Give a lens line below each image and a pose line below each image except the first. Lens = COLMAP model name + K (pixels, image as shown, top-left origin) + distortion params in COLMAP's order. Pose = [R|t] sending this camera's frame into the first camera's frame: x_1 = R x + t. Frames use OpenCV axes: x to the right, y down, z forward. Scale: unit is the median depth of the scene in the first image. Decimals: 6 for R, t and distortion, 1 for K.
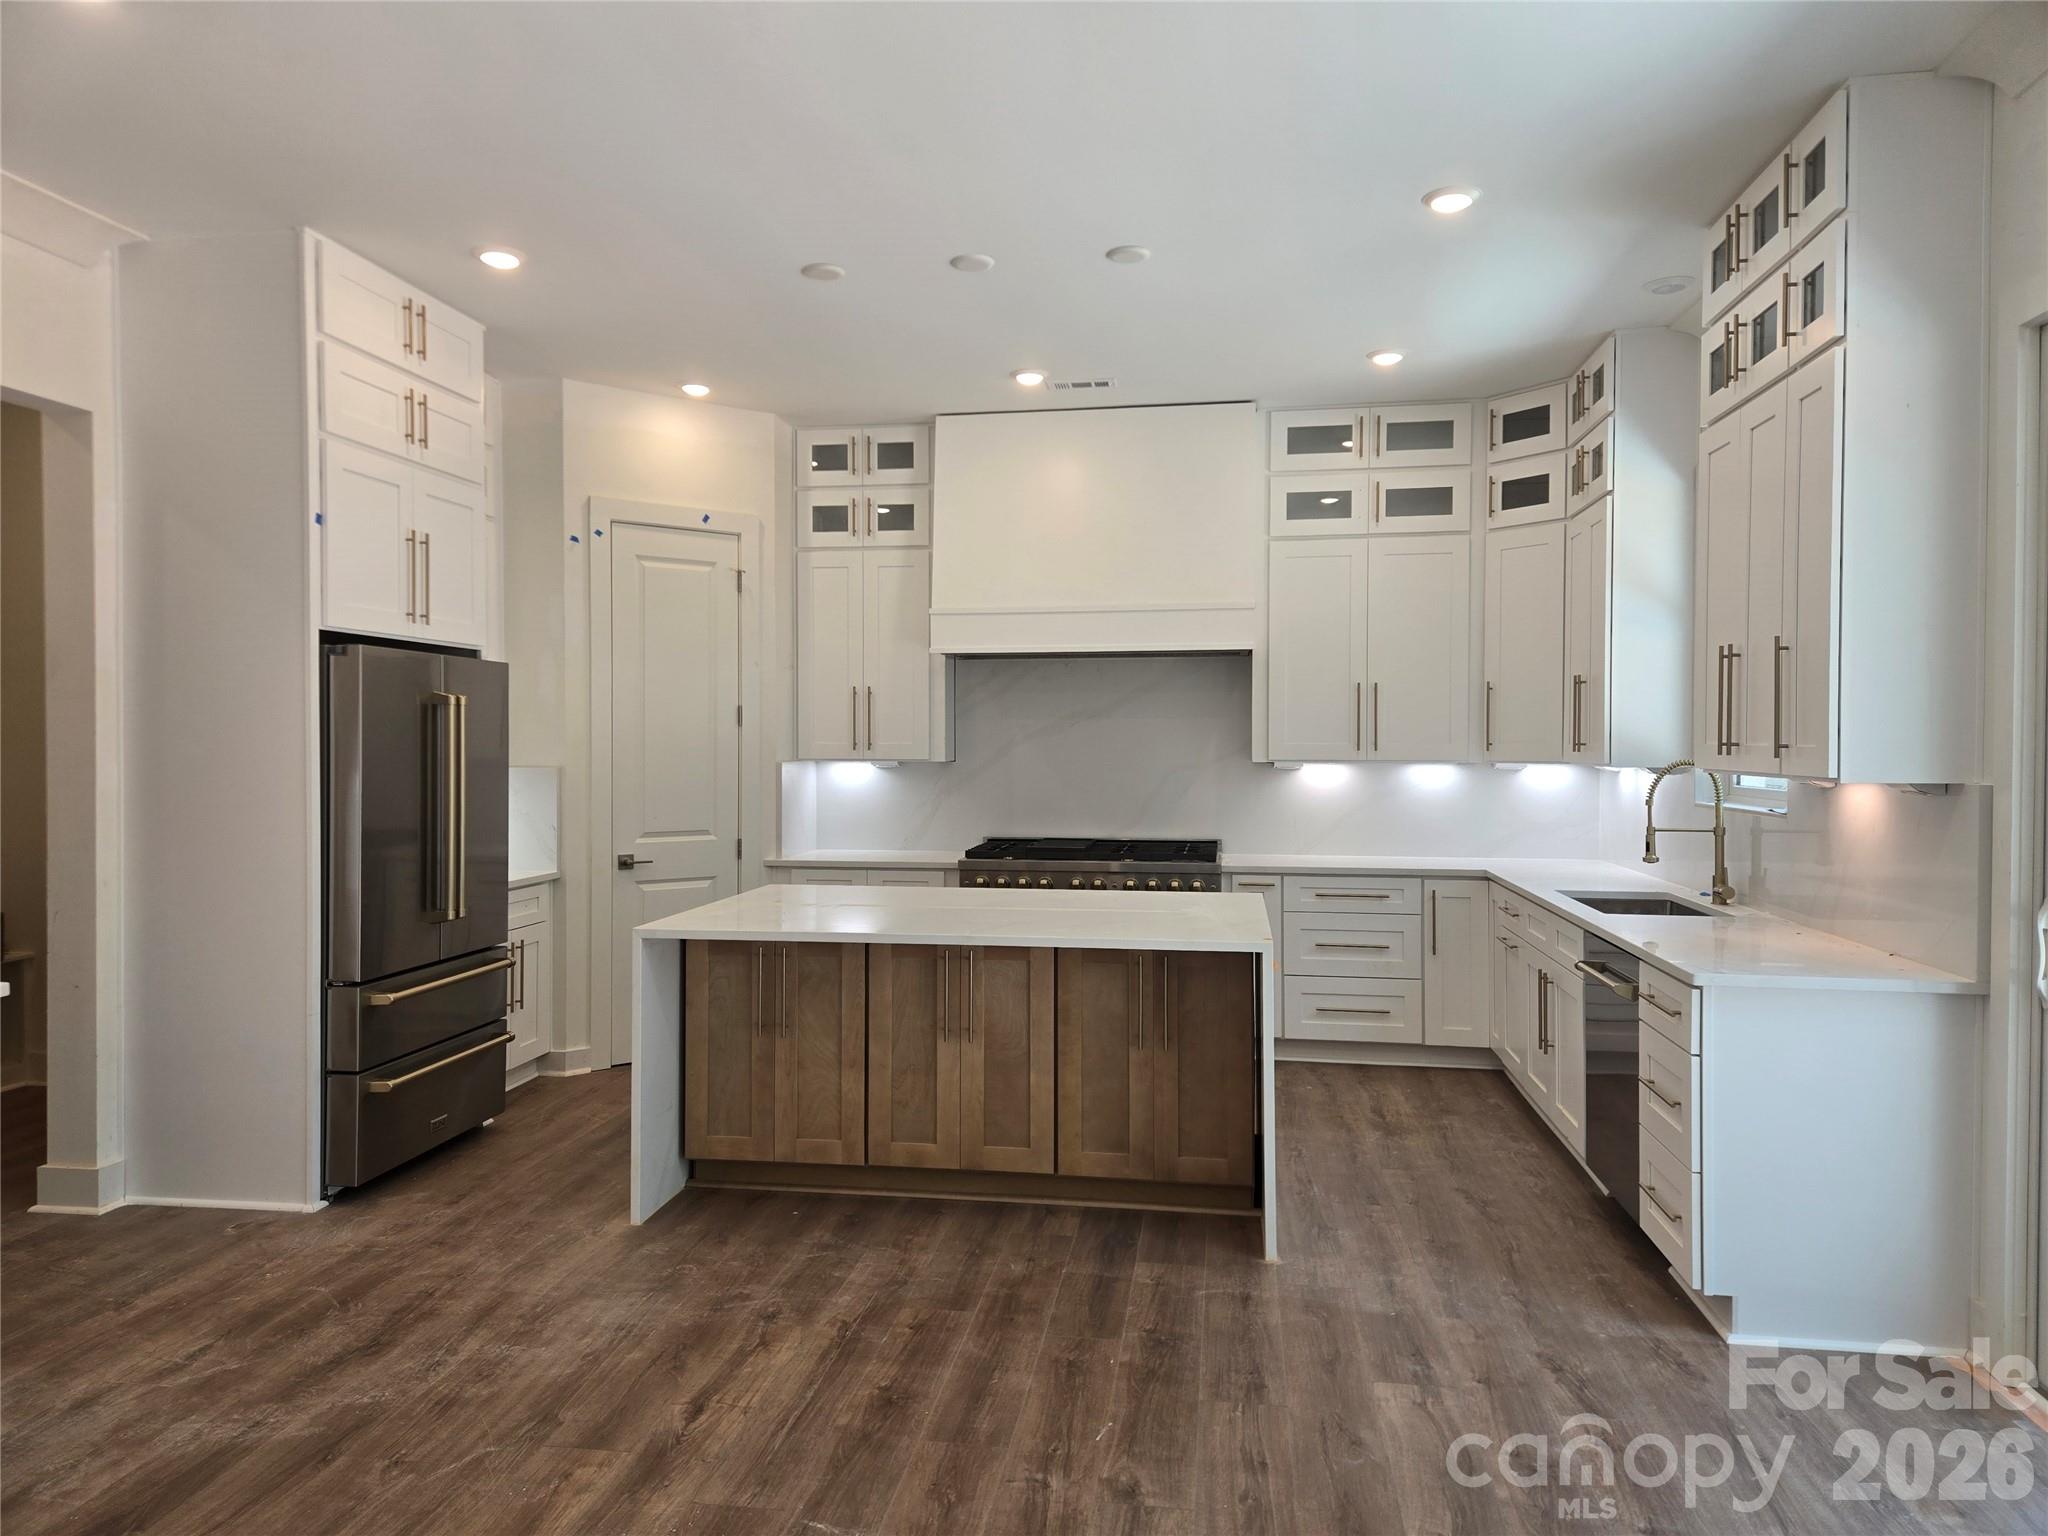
lens RADIAL K [[1344.3, 0, 1030.5], [0, 1344.3, 757.3], [0, 0, 1]] dist [0.101081, -0.085472]
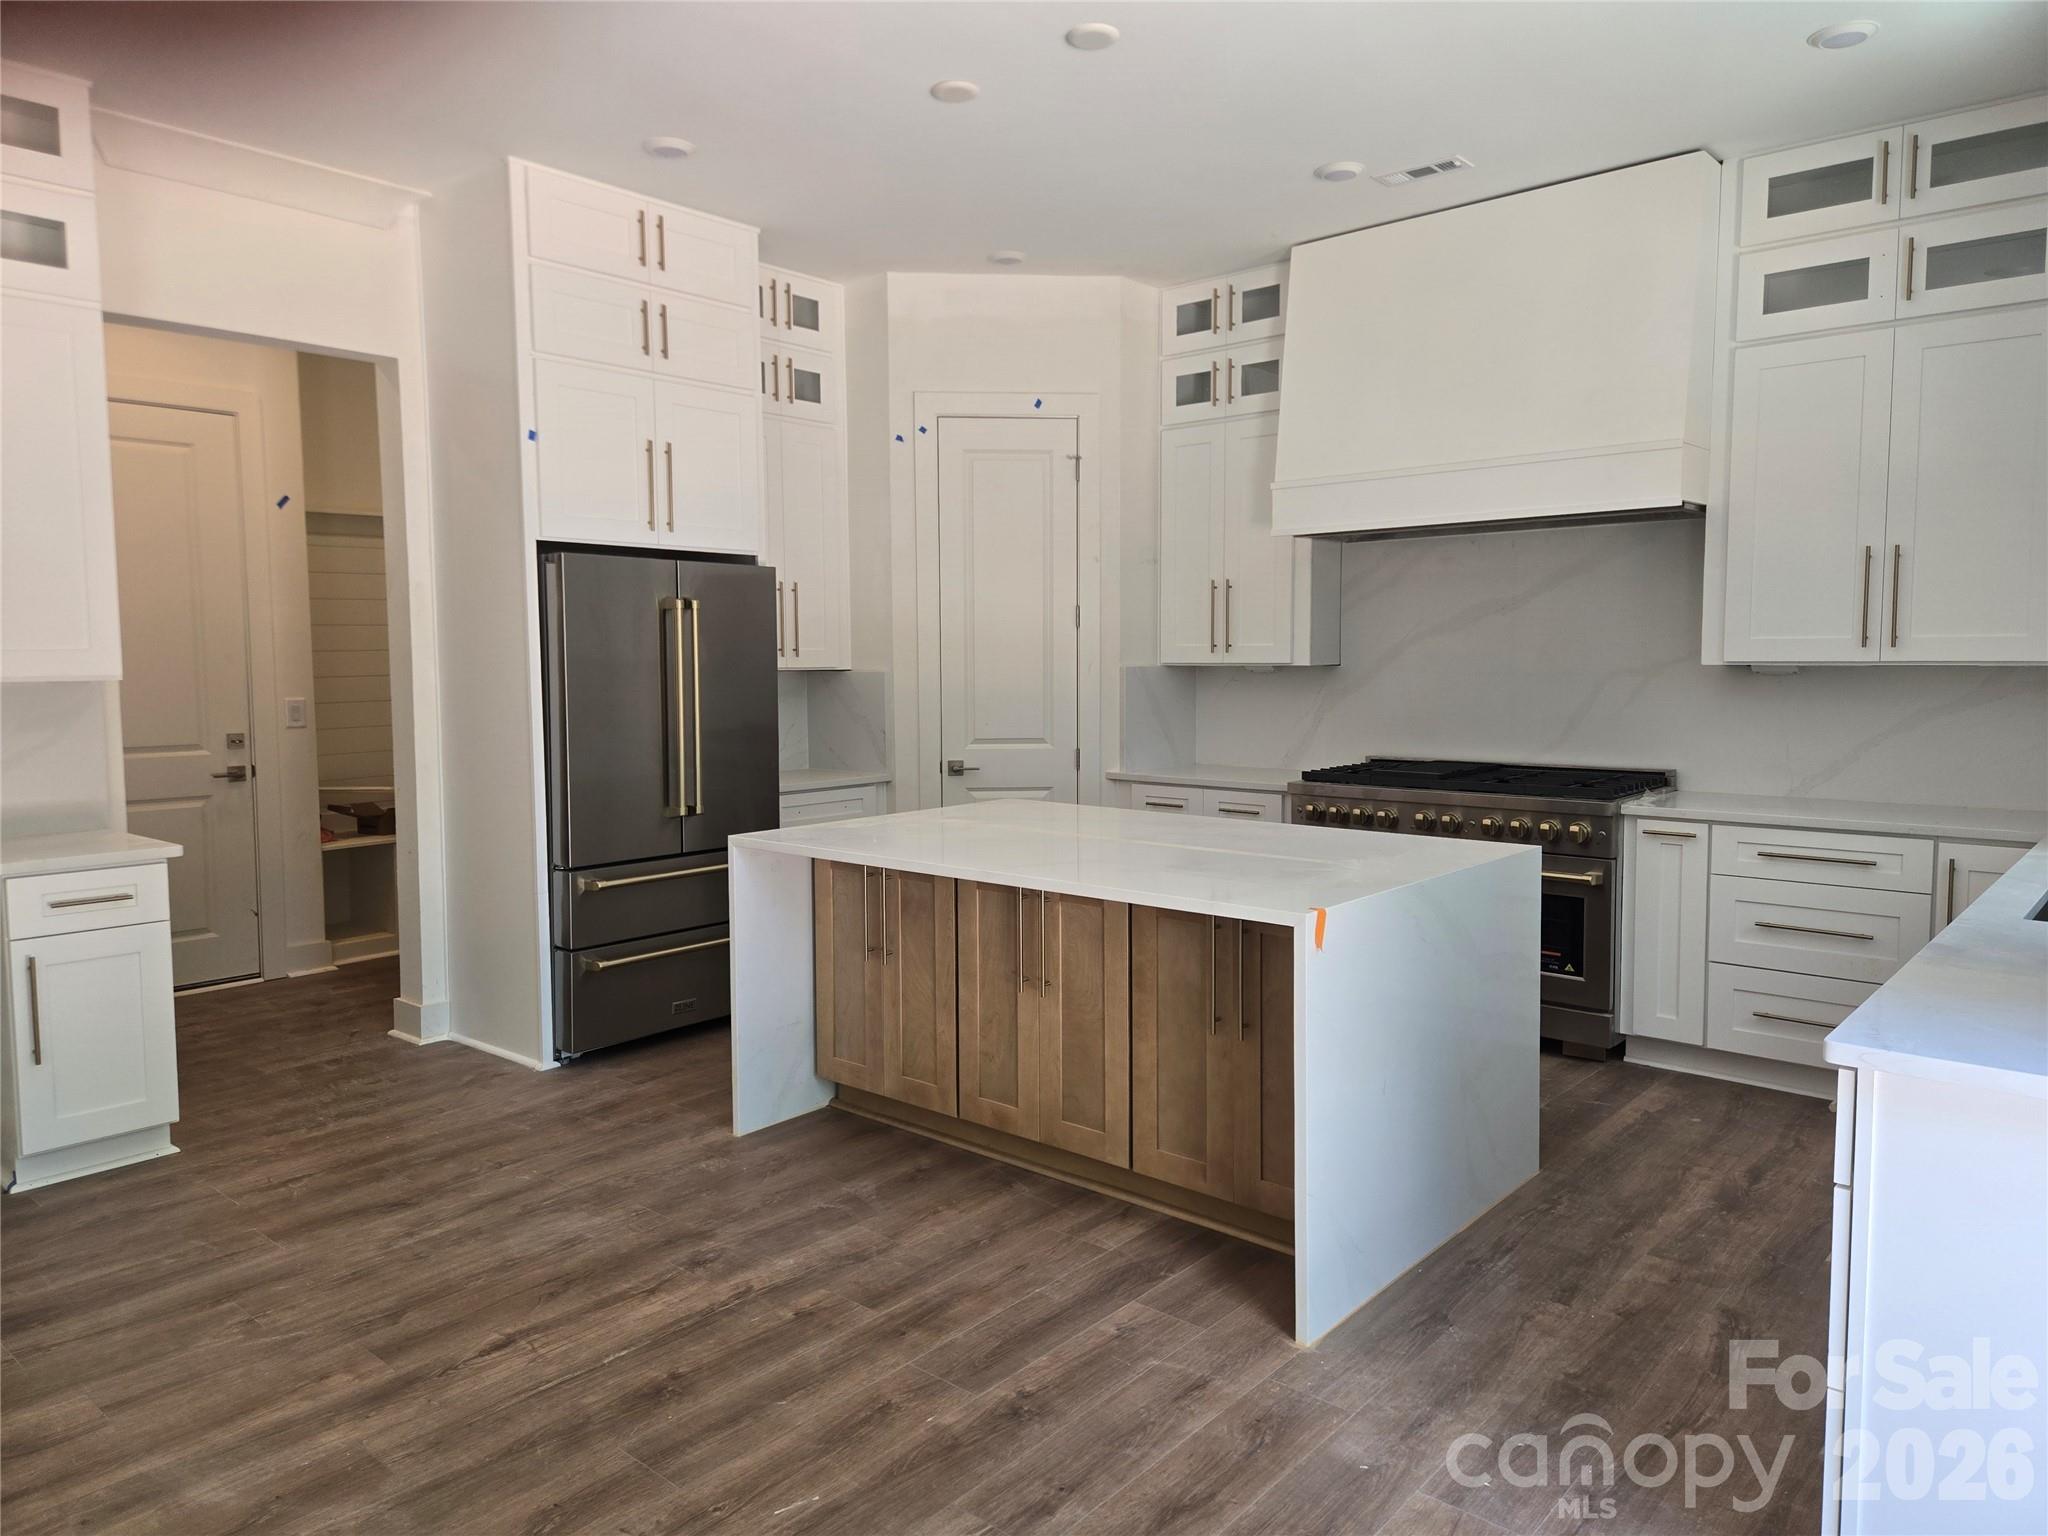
lens RADIAL K [[1366.3, 0, 1020.8], [0, 1366.3, 753.4], [0, 0, 1]] dist [0.090410, -0.083117]
pose [[0.850010, 0.033173, -0.525721, 0.378467], [0.000606, 0.997953, 0.063950, 0.004765], [0.526766, -0.054677, 0.848250, 0.270794]]
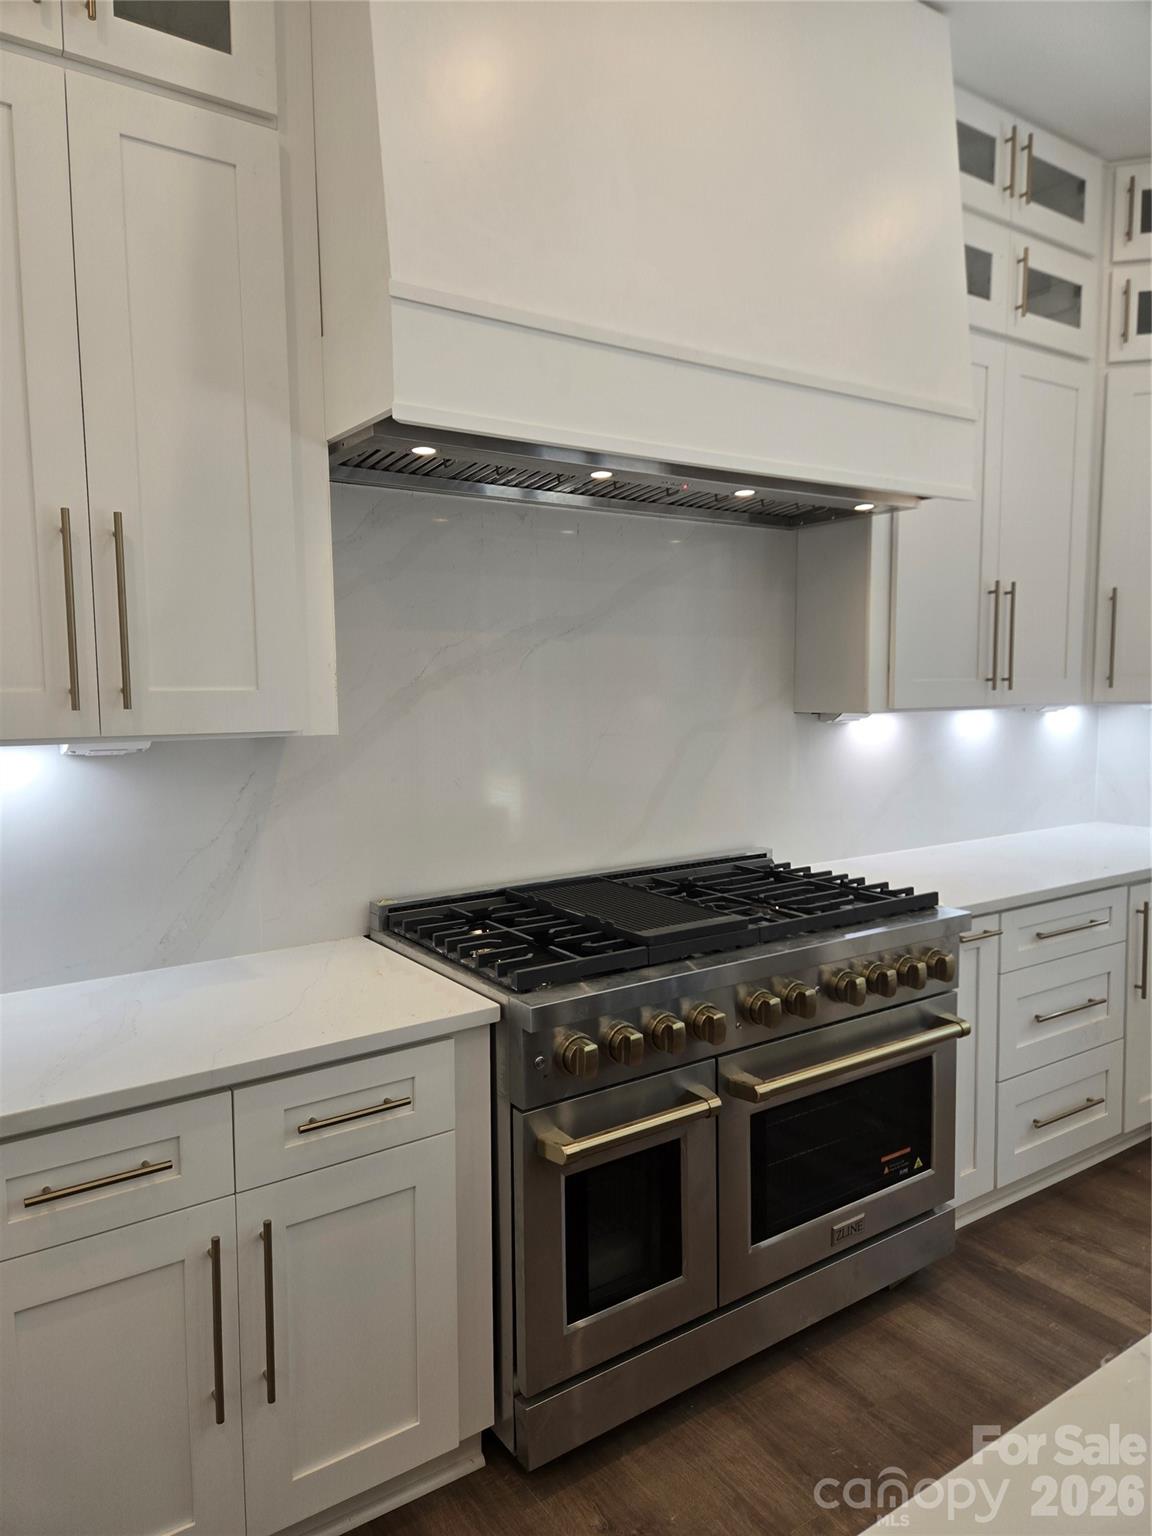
lens RADIAL K [[1024.8, 0, 576.0], [0, 1024.8, 768.0], [0, 0, 1]] dist [0.090410, -0.083117]
pose [[0.726004, -0.066046, 0.684511, -0.340403], [0.017896, 0.996855, 0.077201, -0.014109], [-0.687457, -0.043798, 0.724903, 1.169067]]
